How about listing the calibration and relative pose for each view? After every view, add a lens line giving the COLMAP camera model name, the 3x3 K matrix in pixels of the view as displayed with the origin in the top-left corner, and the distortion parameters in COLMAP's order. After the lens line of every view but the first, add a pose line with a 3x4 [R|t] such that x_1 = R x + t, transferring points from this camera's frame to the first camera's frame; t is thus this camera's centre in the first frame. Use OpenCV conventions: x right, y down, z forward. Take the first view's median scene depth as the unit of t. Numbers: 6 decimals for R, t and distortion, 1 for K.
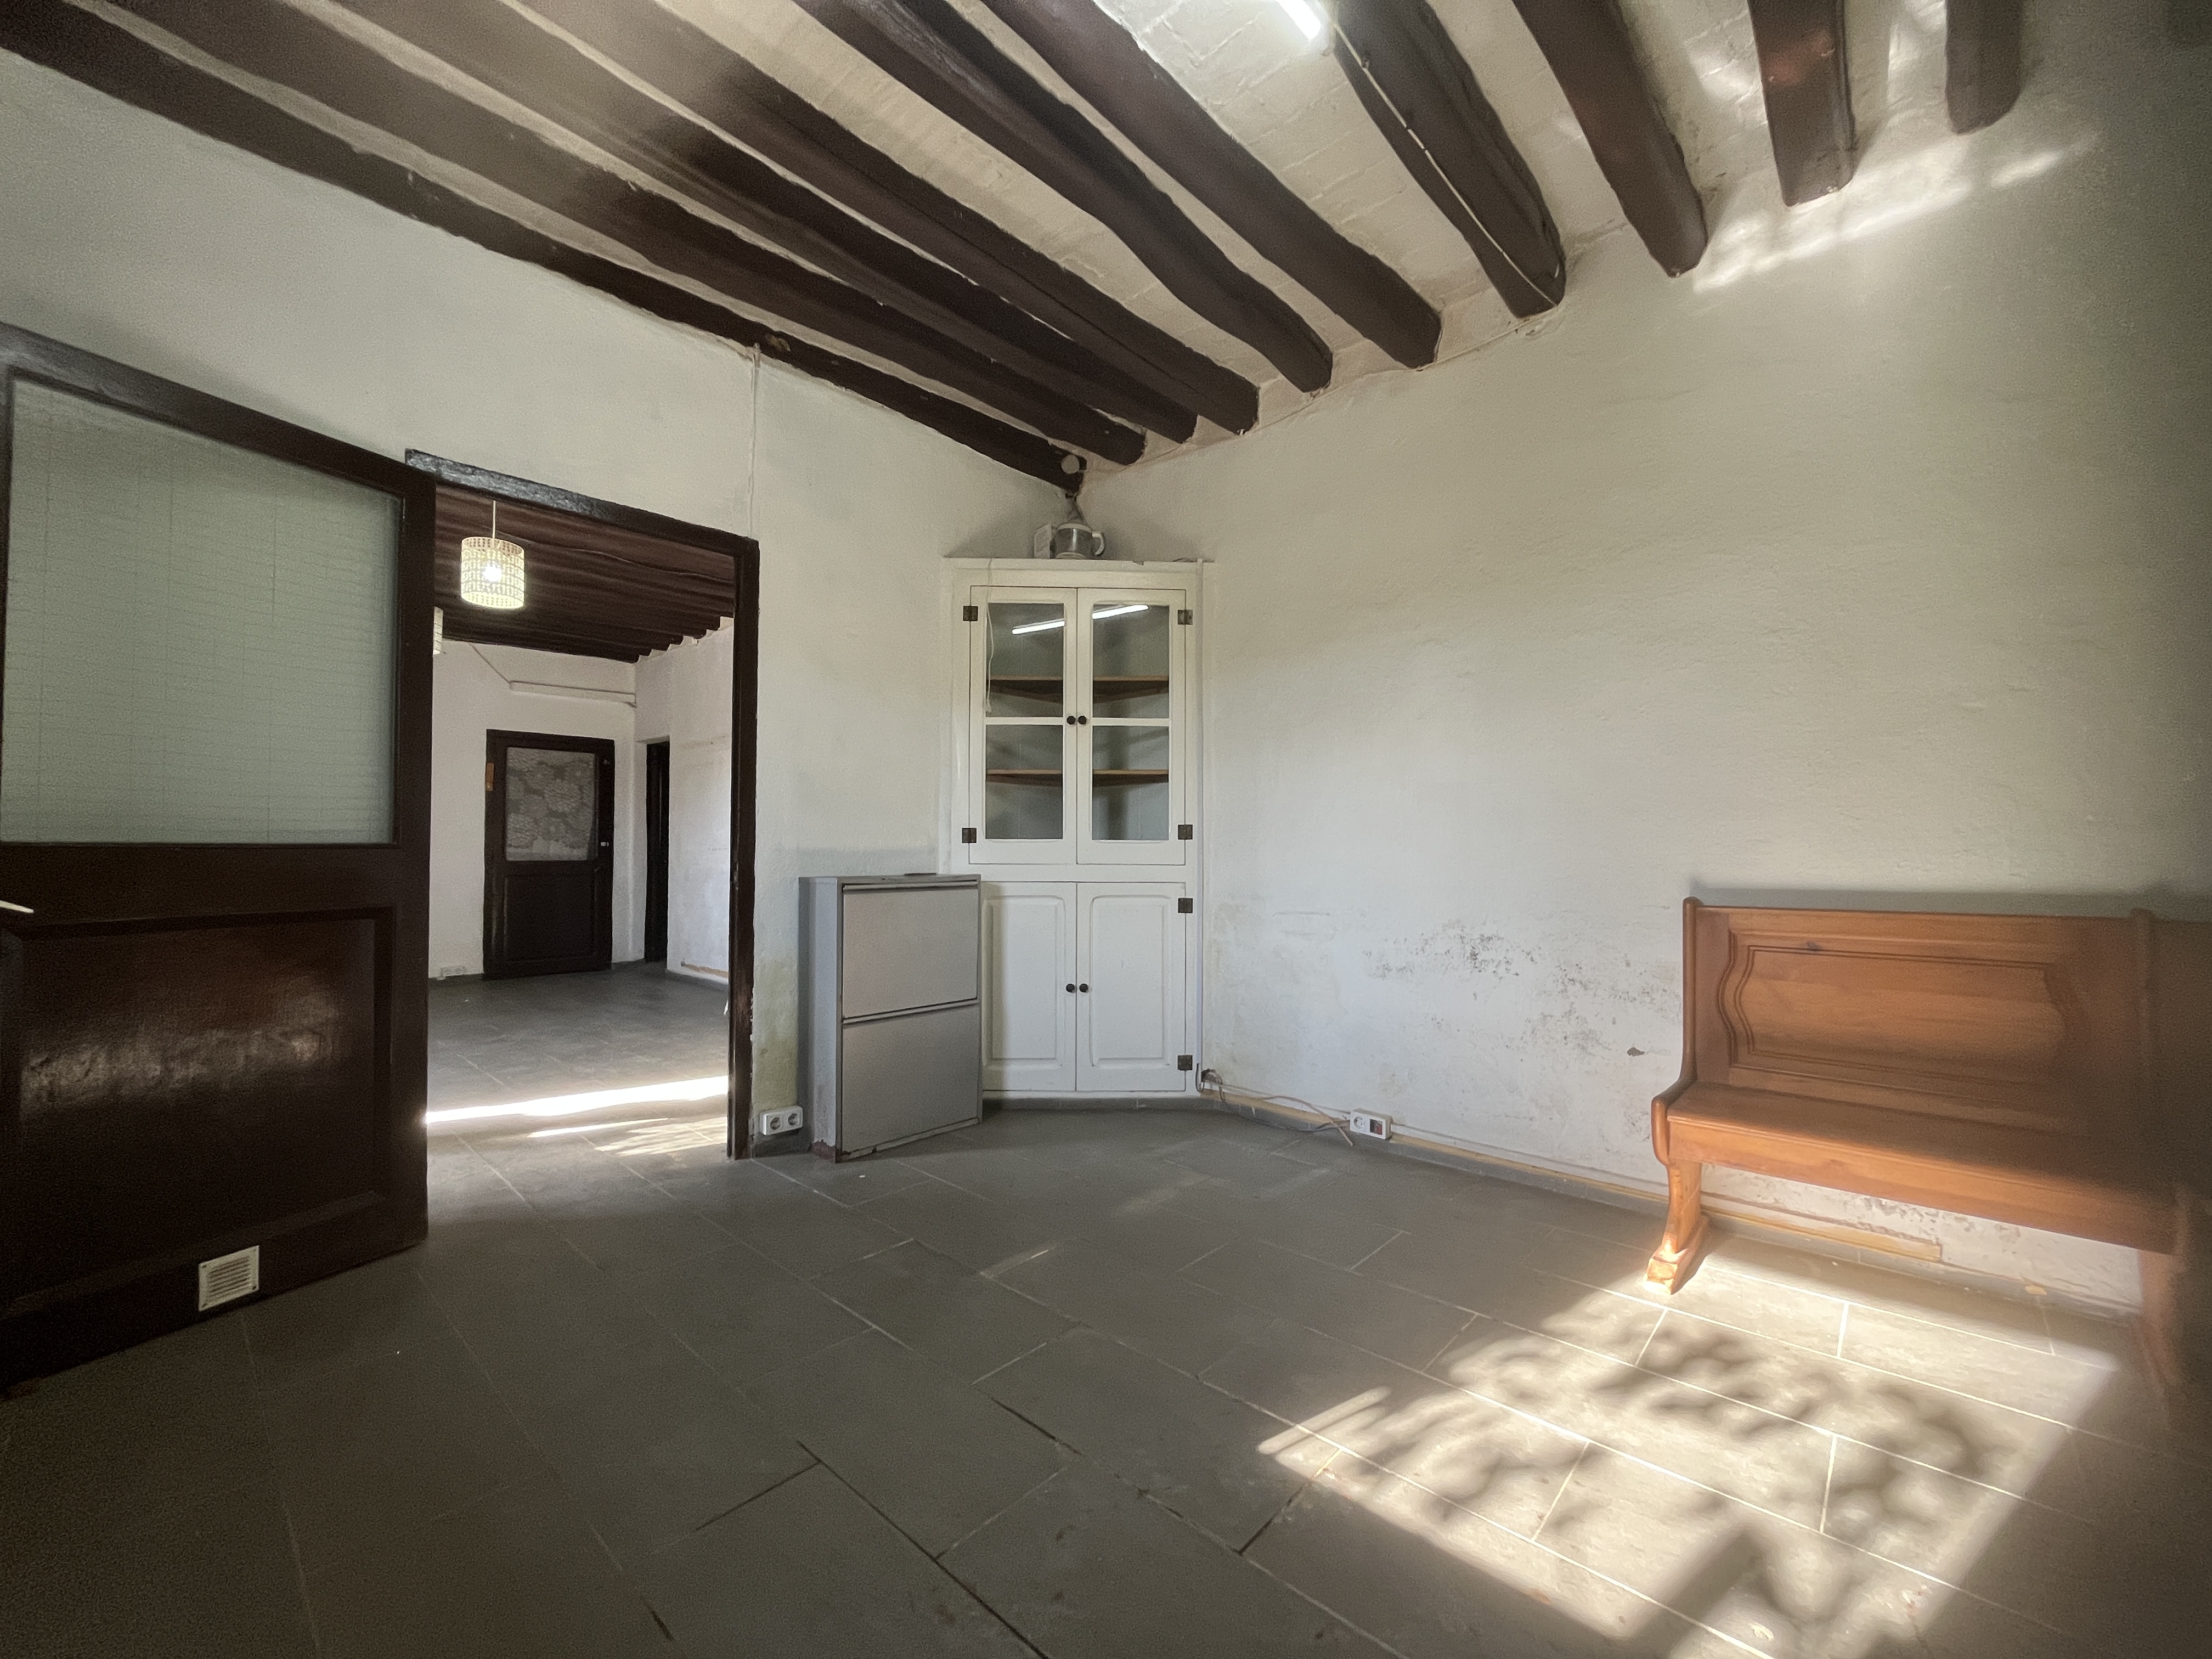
lens RADIAL K [[899.7, 0, 1102.2], [0, 899.7, 833.3], [0, 0, 1]] dist [-0.000802, -0.001016]
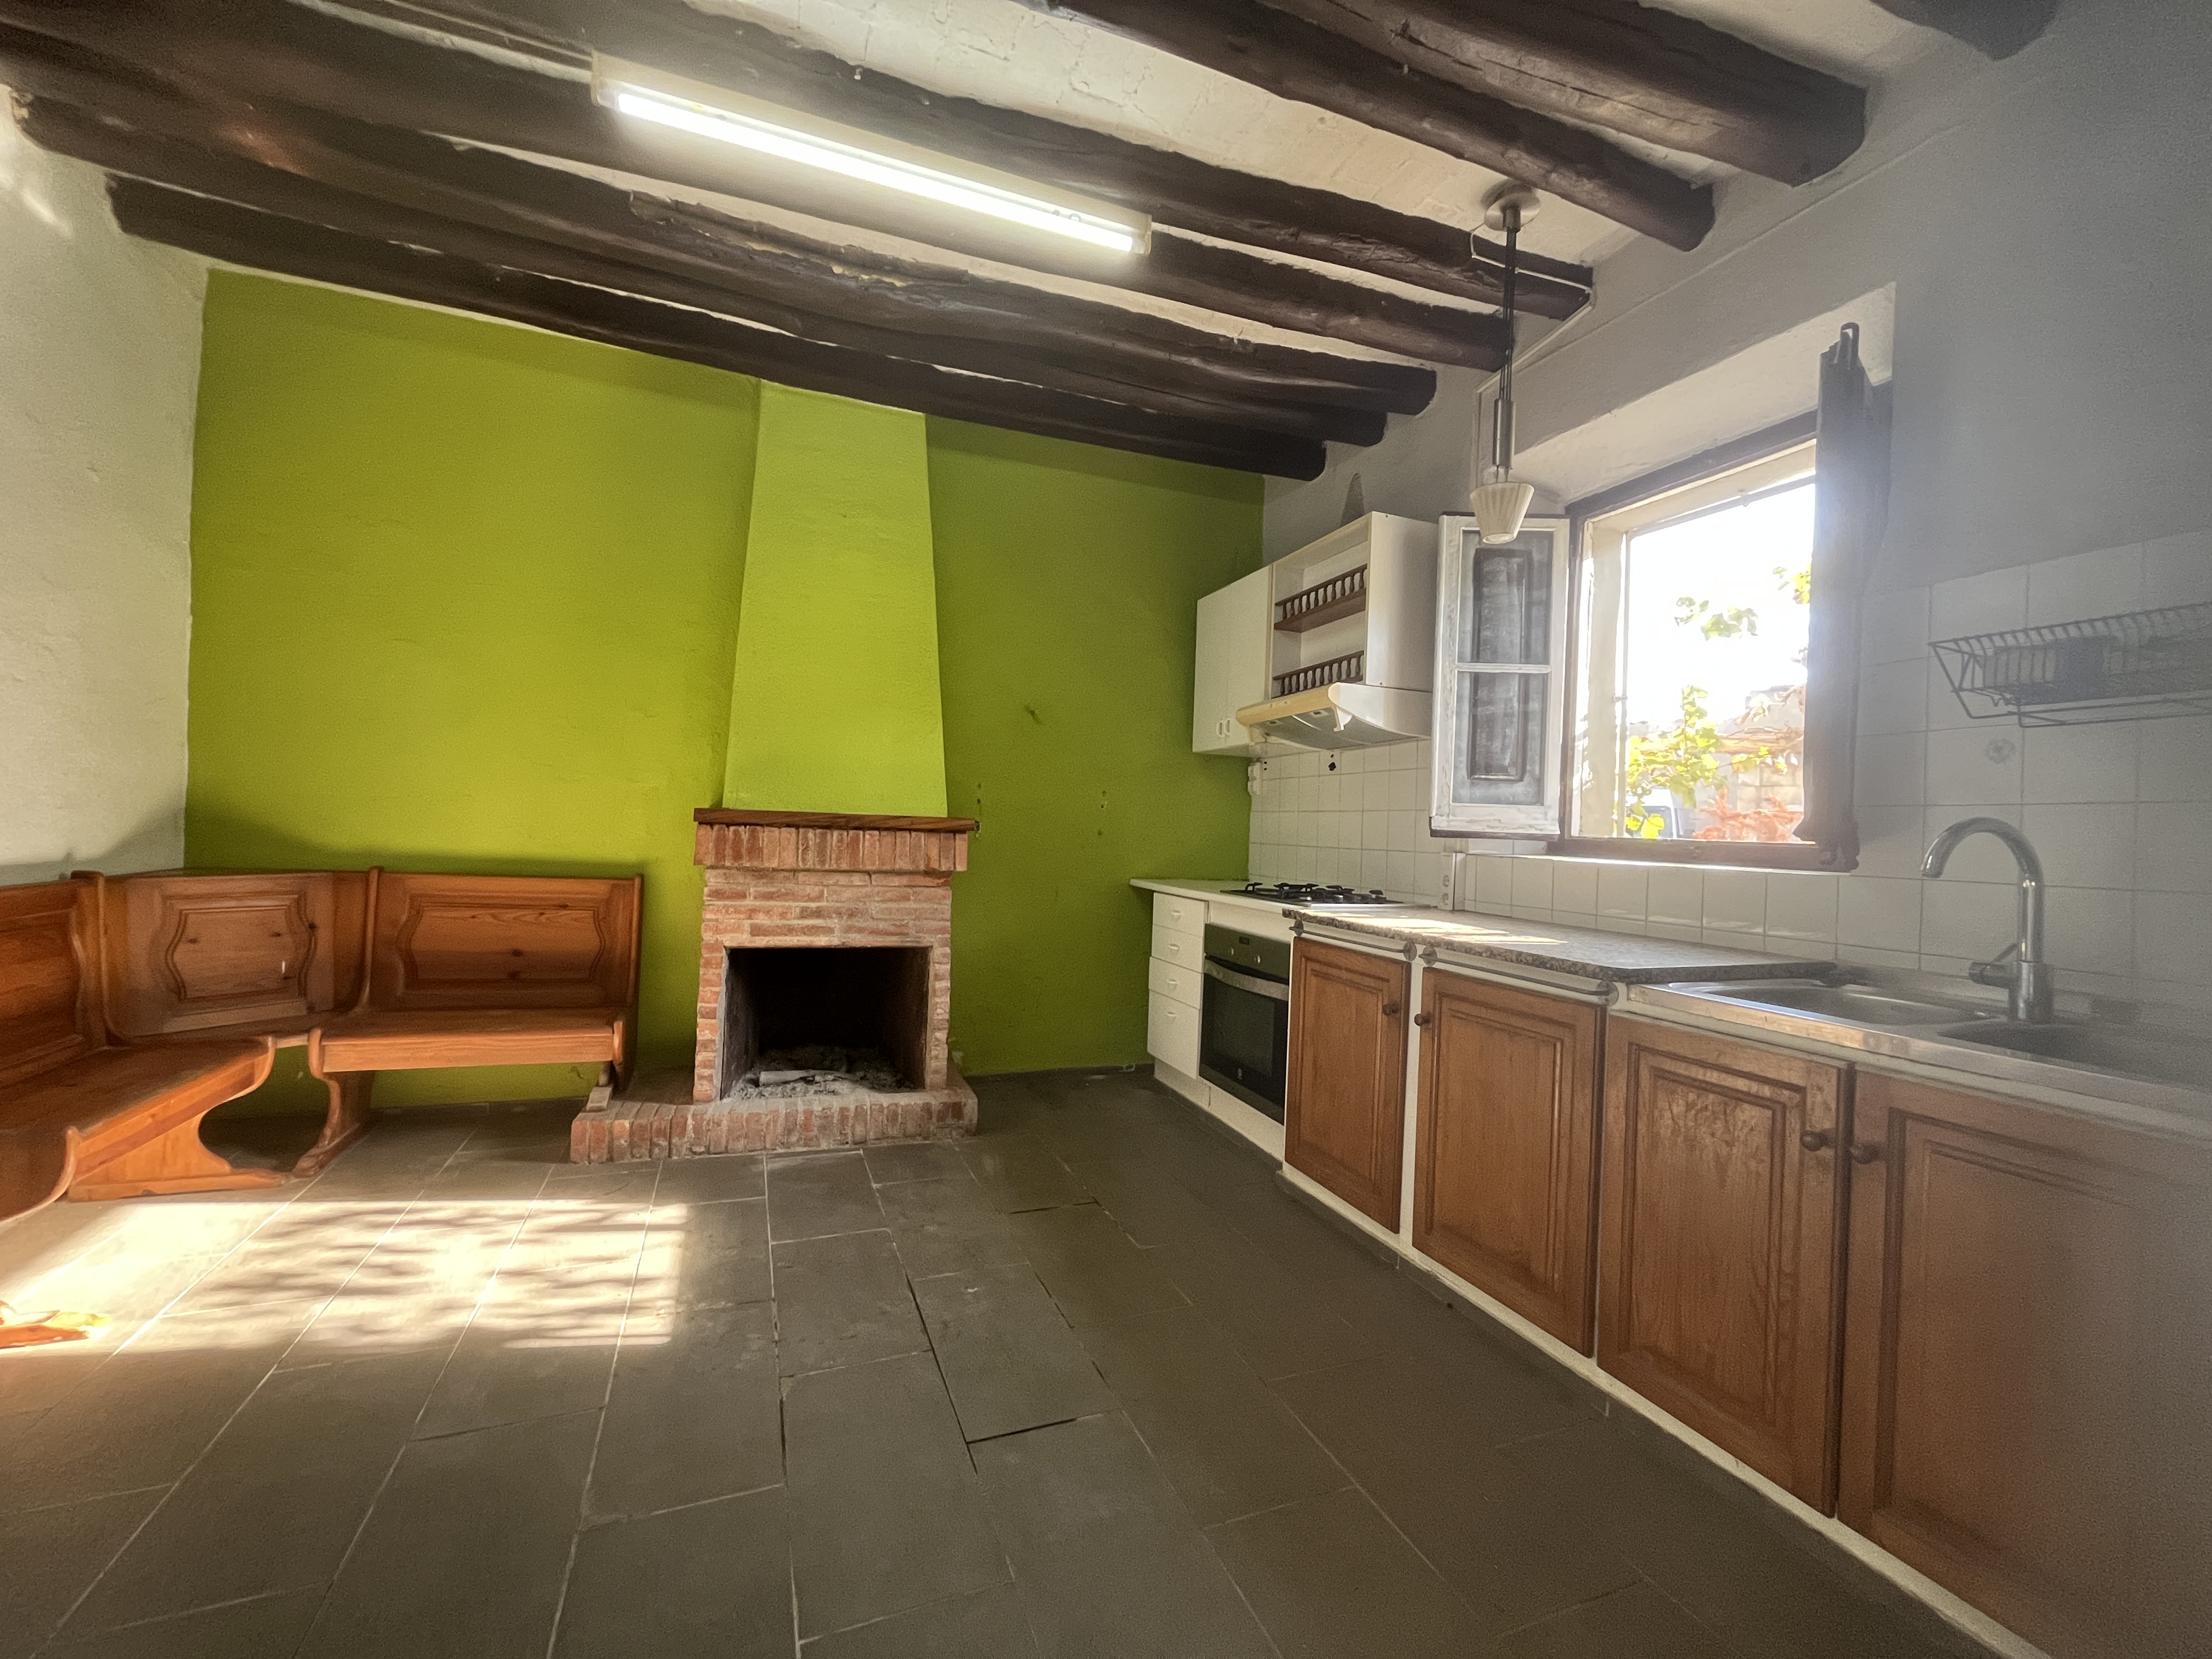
lens RADIAL K [[899.7, 0, 1102.8], [0, 899.7, 833.4], [0, 0, 1]] dist [-0.000802, -0.001016]
pose [[-0.903238, -0.039748, 0.427296, -0.732333], [-0.050281, 0.998645, -0.013390, -0.026659], [-0.426185, -0.033579, -0.904013, 1.583377]]
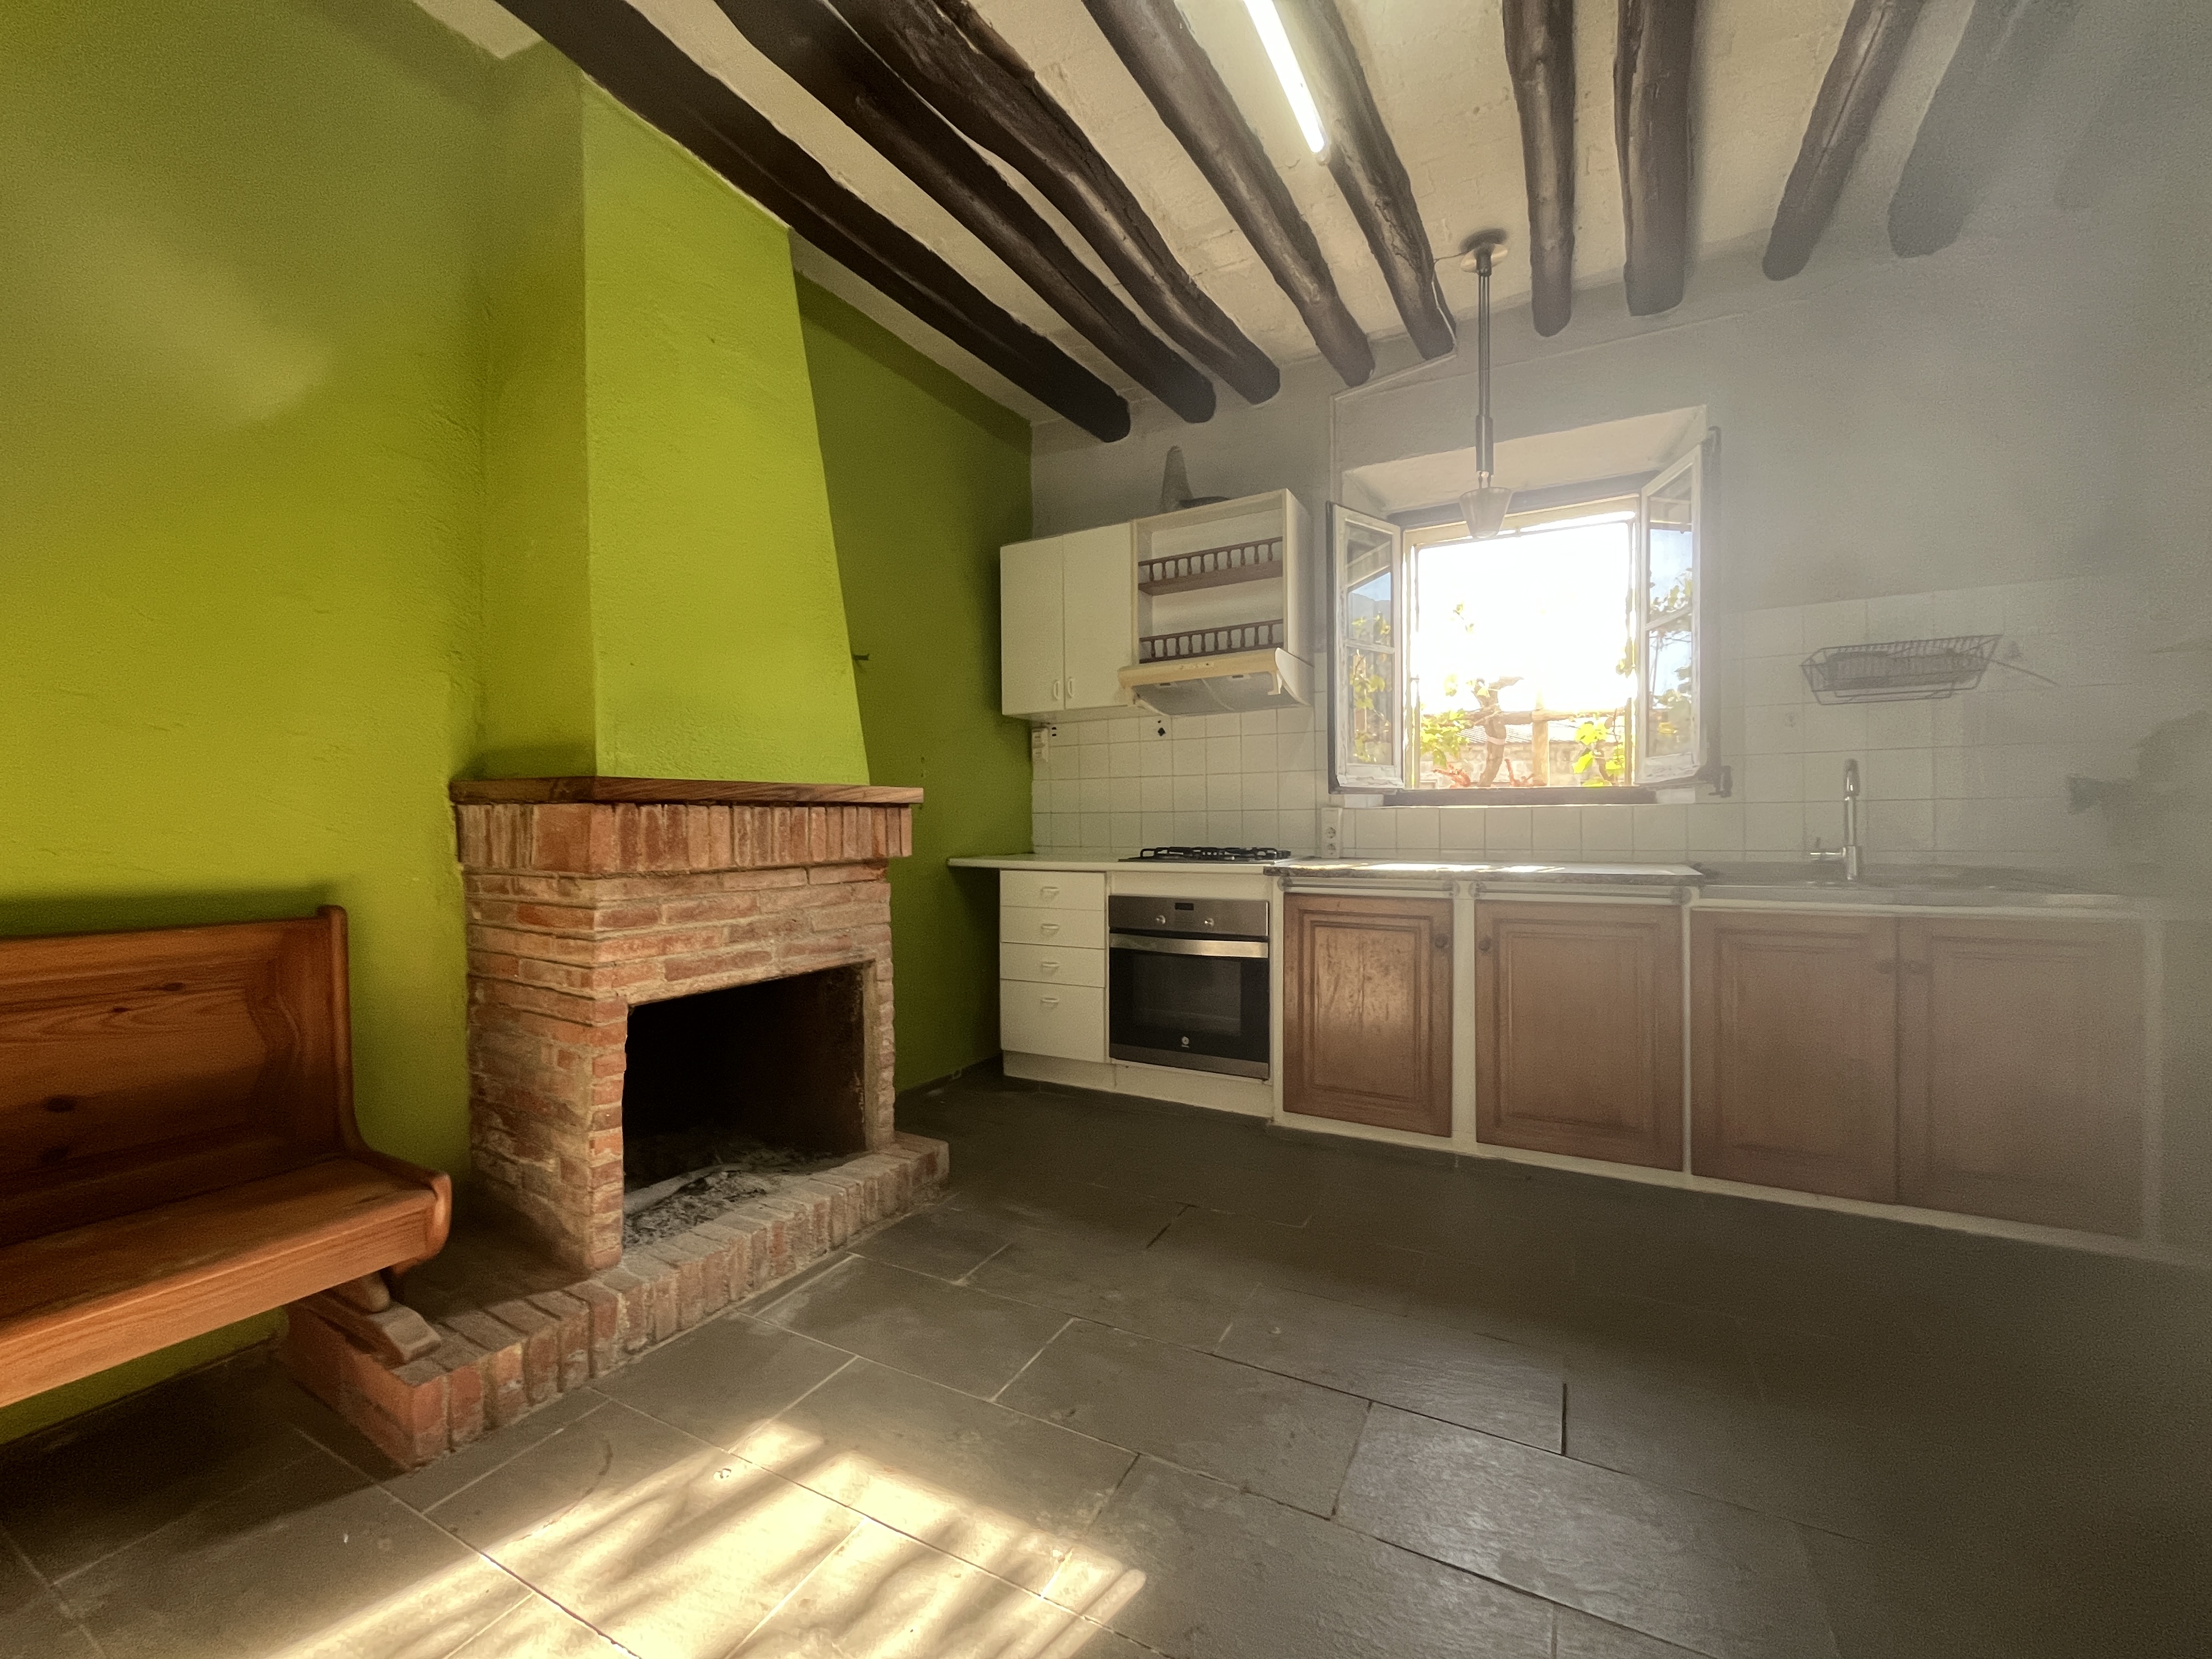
lens RADIAL K [[899.7, 0, 1095.3], [0, 899.7, 834.7], [0, 0, 1]] dist [-0.000802, -0.001016]
pose [[-0.964628, 0.009854, -0.263432, 0.353935], [0.012215, 0.999899, -0.007329, 0.018021], [0.263333, -0.010287, -0.964650, 1.486272]]
